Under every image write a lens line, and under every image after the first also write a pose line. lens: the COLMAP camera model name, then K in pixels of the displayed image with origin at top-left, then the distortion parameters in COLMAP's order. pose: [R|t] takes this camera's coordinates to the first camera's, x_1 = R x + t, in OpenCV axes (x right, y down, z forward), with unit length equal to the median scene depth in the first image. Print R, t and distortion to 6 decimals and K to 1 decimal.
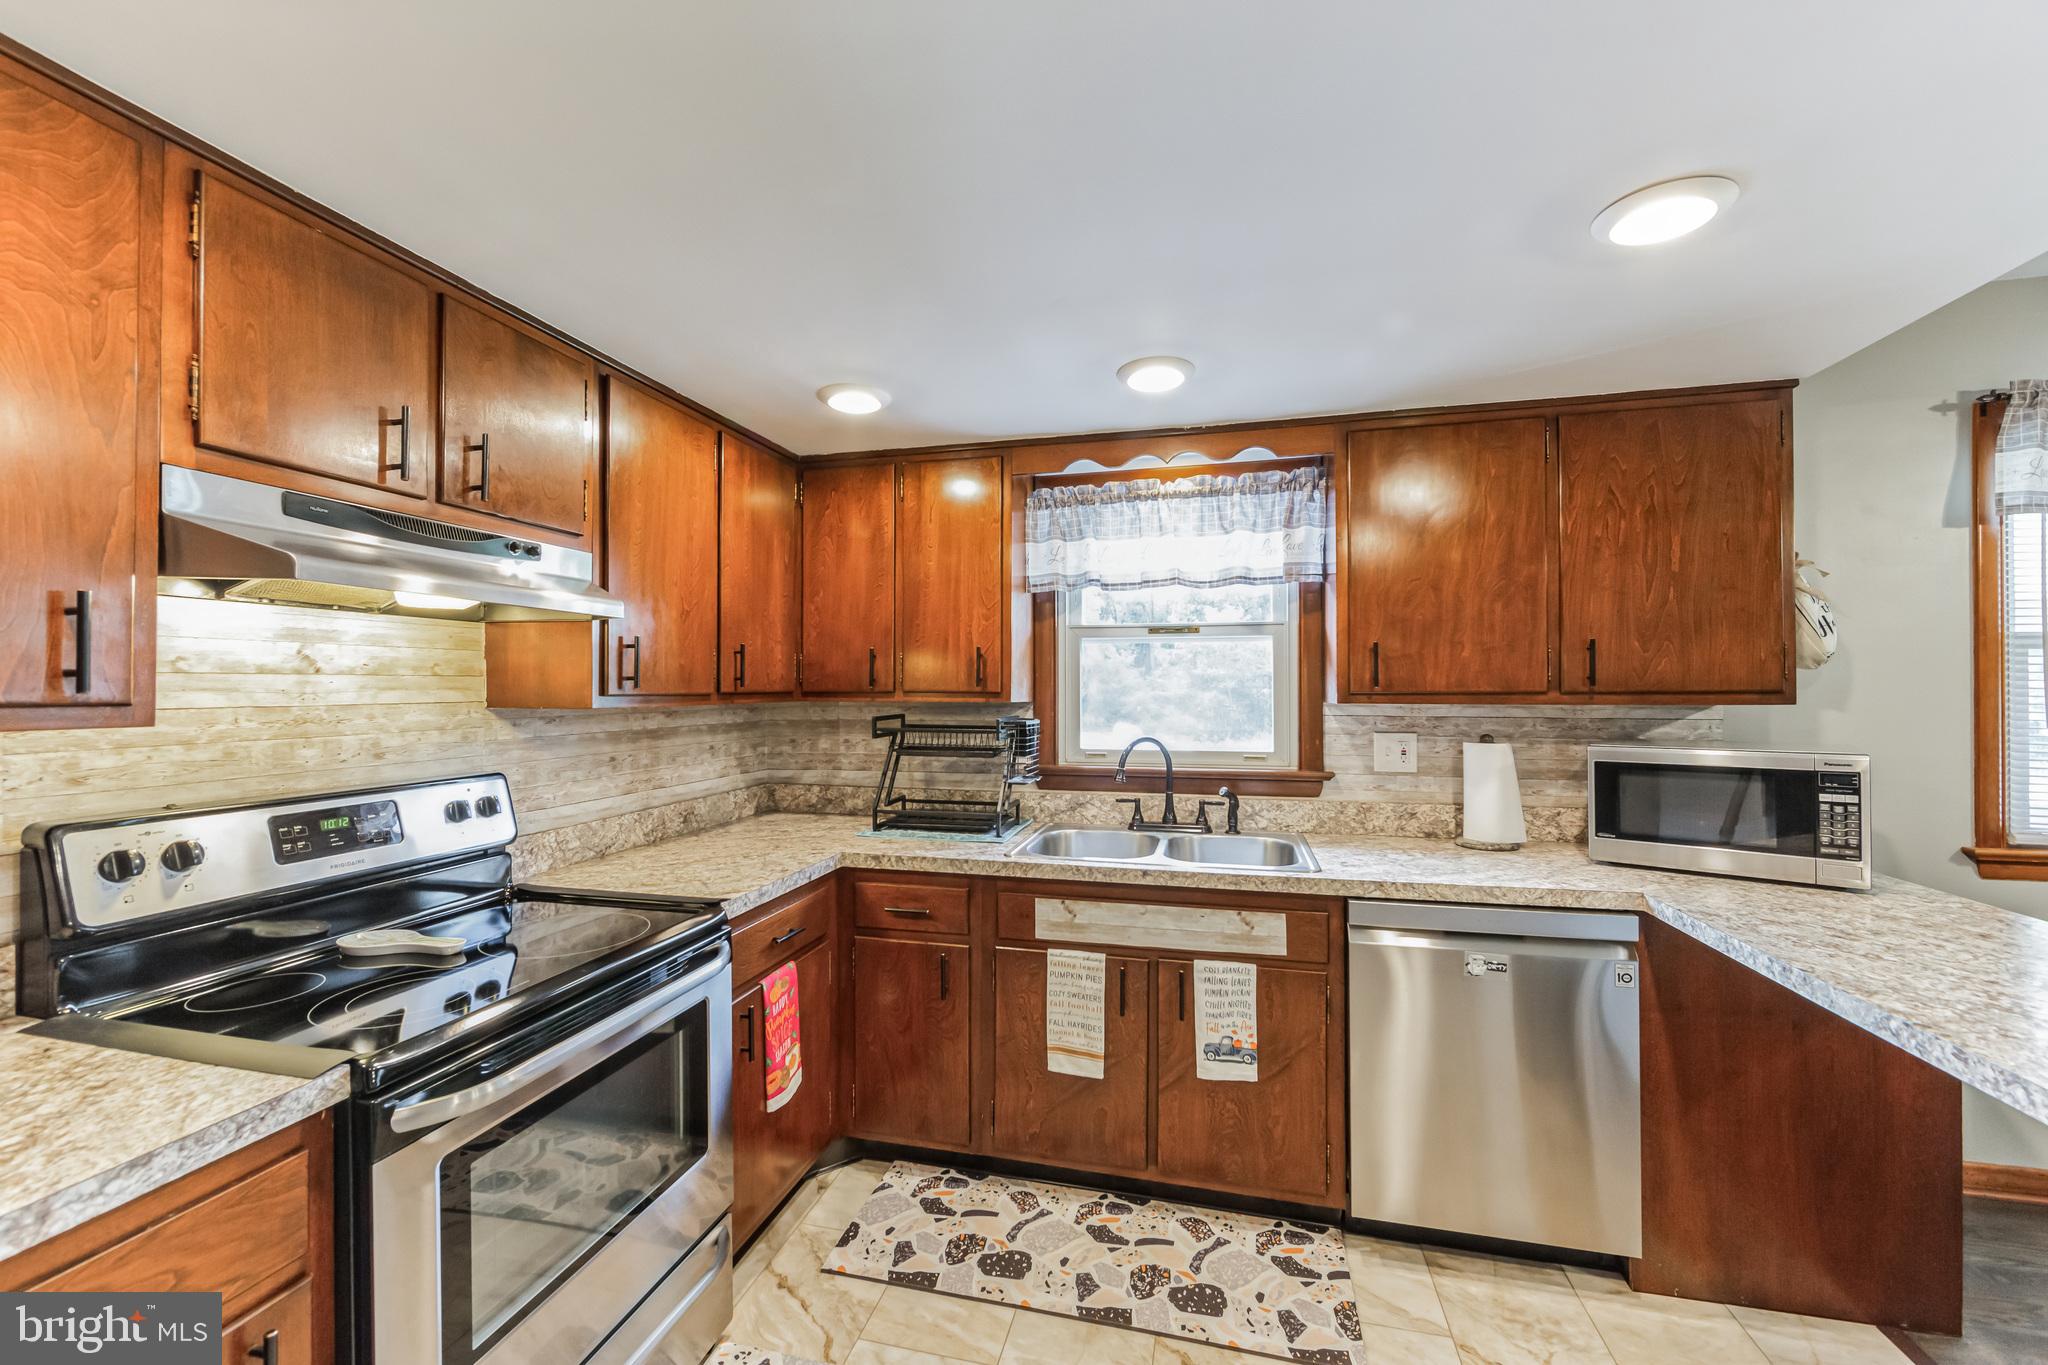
lens RADIAL K [[809.6, 0, 1030.4], [0, 809.6, 681.7], [0, 0, 1]] dist [-0.000232, 0.000094]
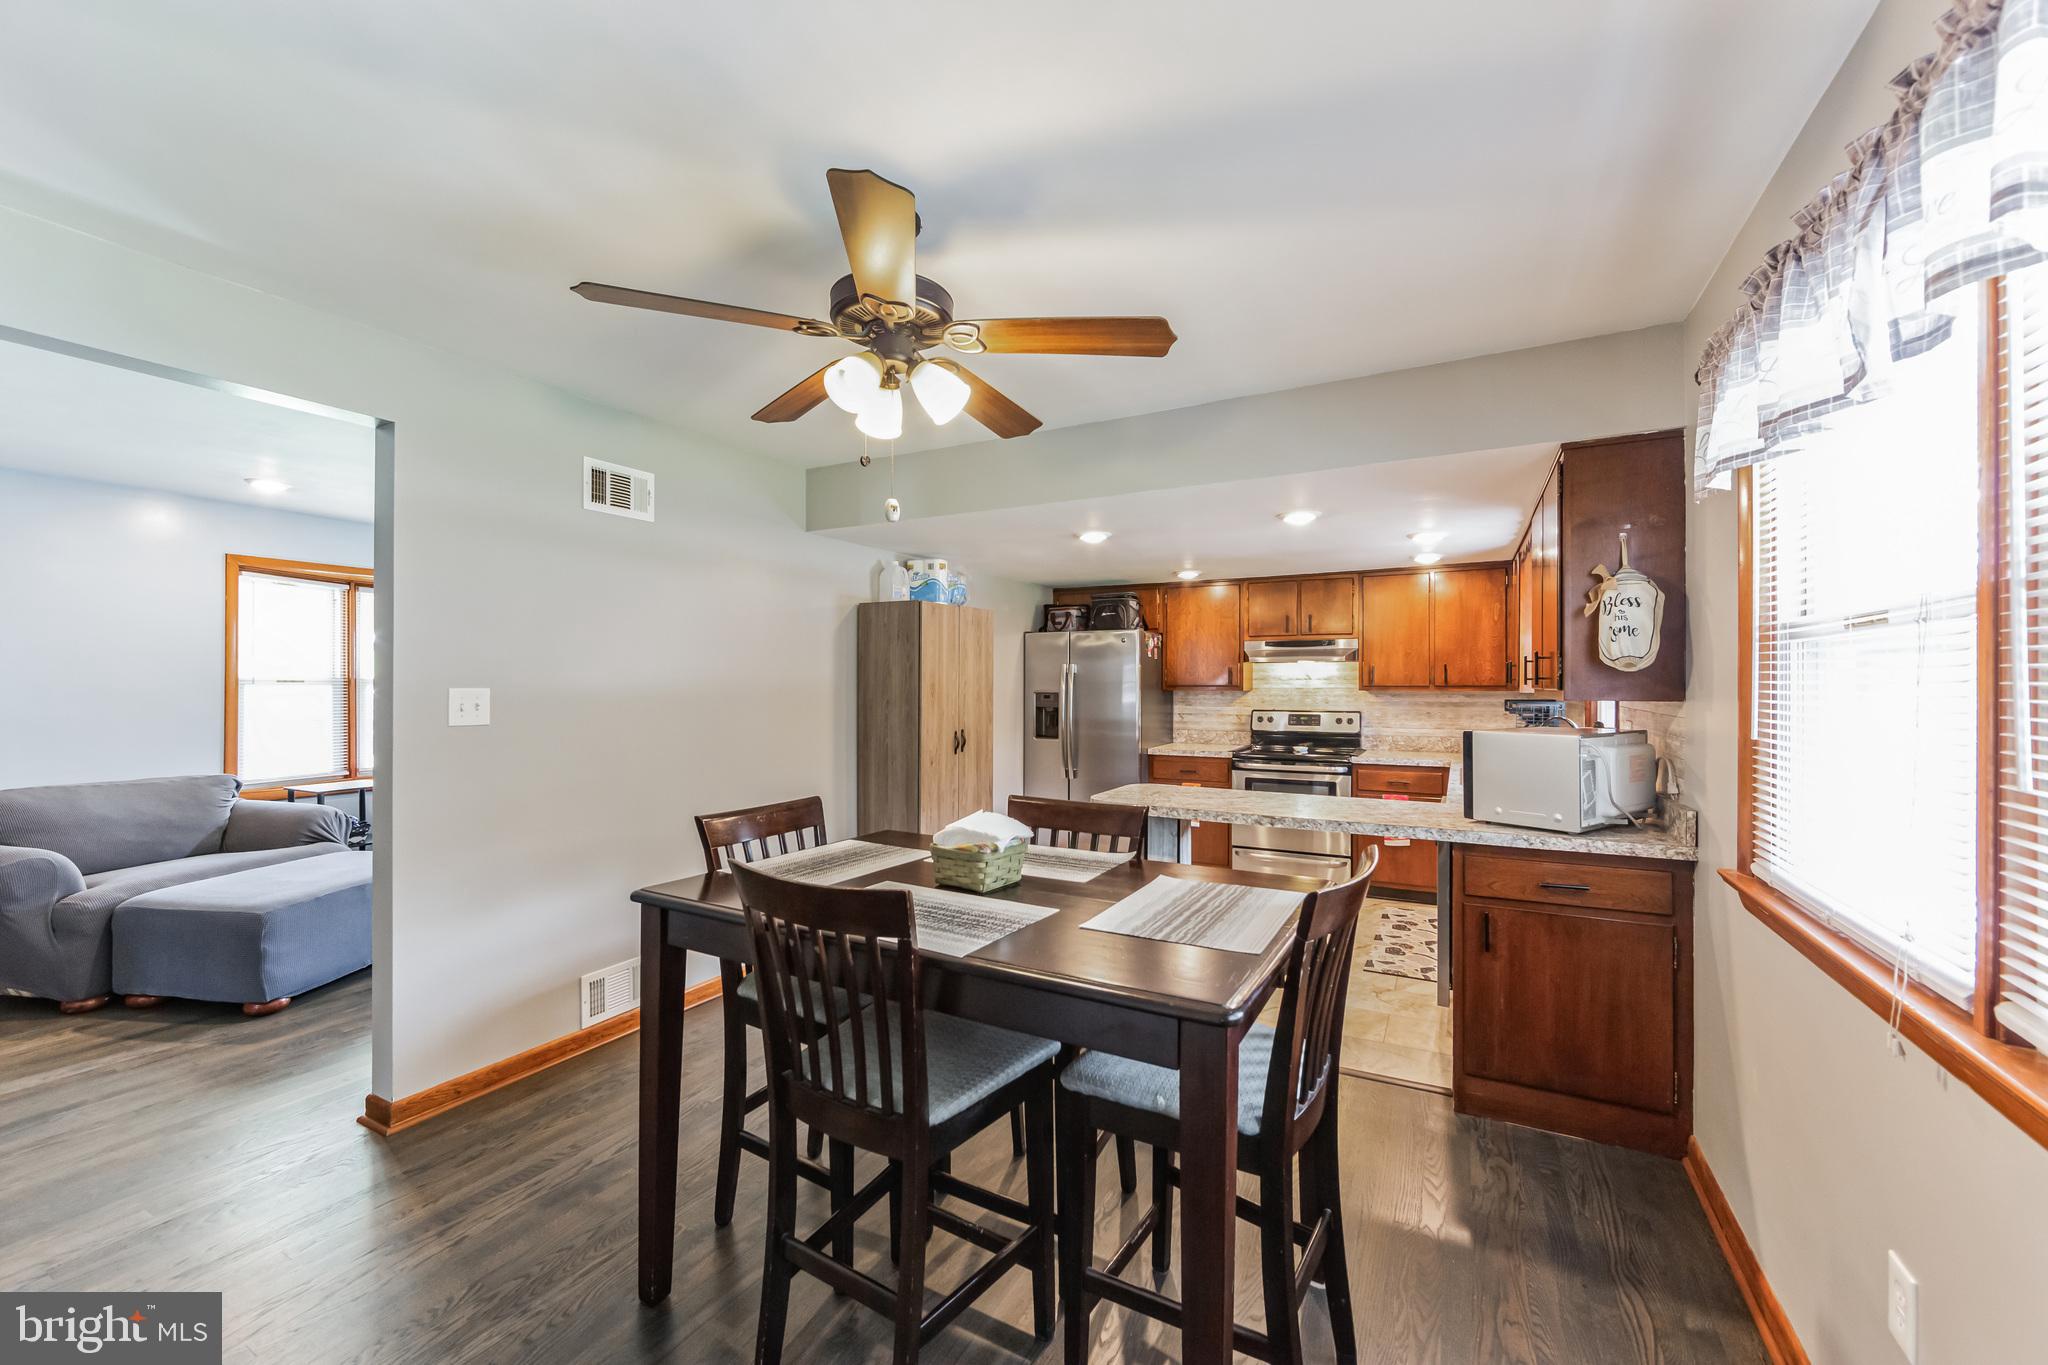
lens RADIAL K [[809.6, 0, 1026.8], [0, 809.6, 679.2], [0, 0, 1]] dist [-0.000232, 0.000094]
pose [[-0.251646, -0.002984, -0.967815, 2.472557], [0.006967, 0.999964, -0.004895, -0.002059], [0.967794, -0.007975, -0.251616, 0.527988]]
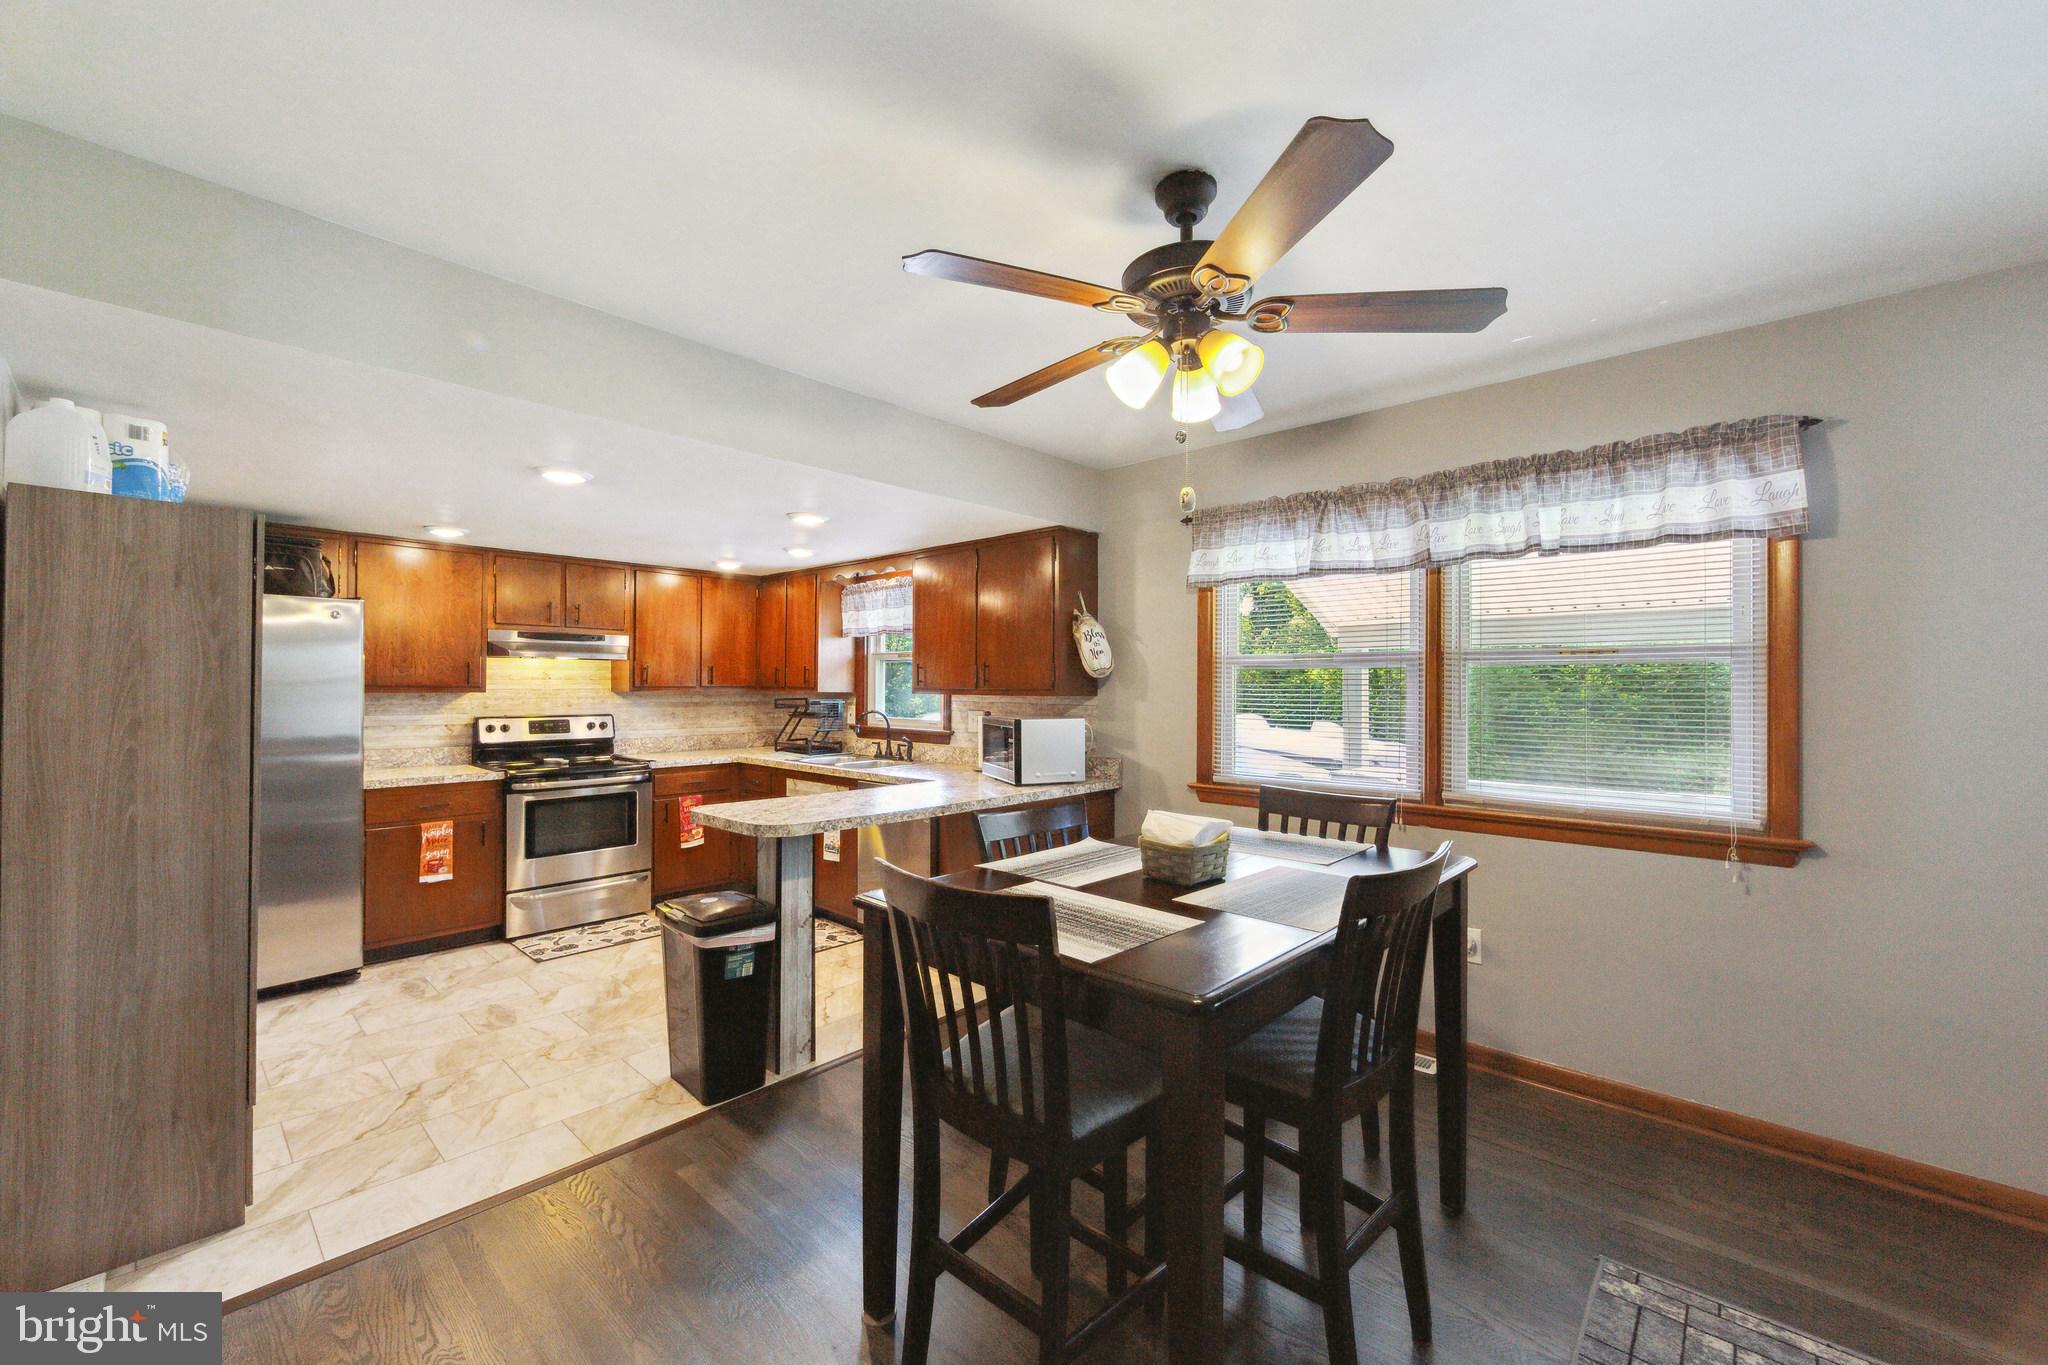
lens RADIAL K [[809.6, 0, 1028.7], [0, 809.6, 687.4], [0, 0, 1]] dist [-0.000232, 0.000094]
pose [[0.874337, 0.005729, -0.485286, 1.872862], [-0.001502, 0.999957, 0.009098, -0.007932], [0.485317, -0.007226, 0.874308, -0.712708]]
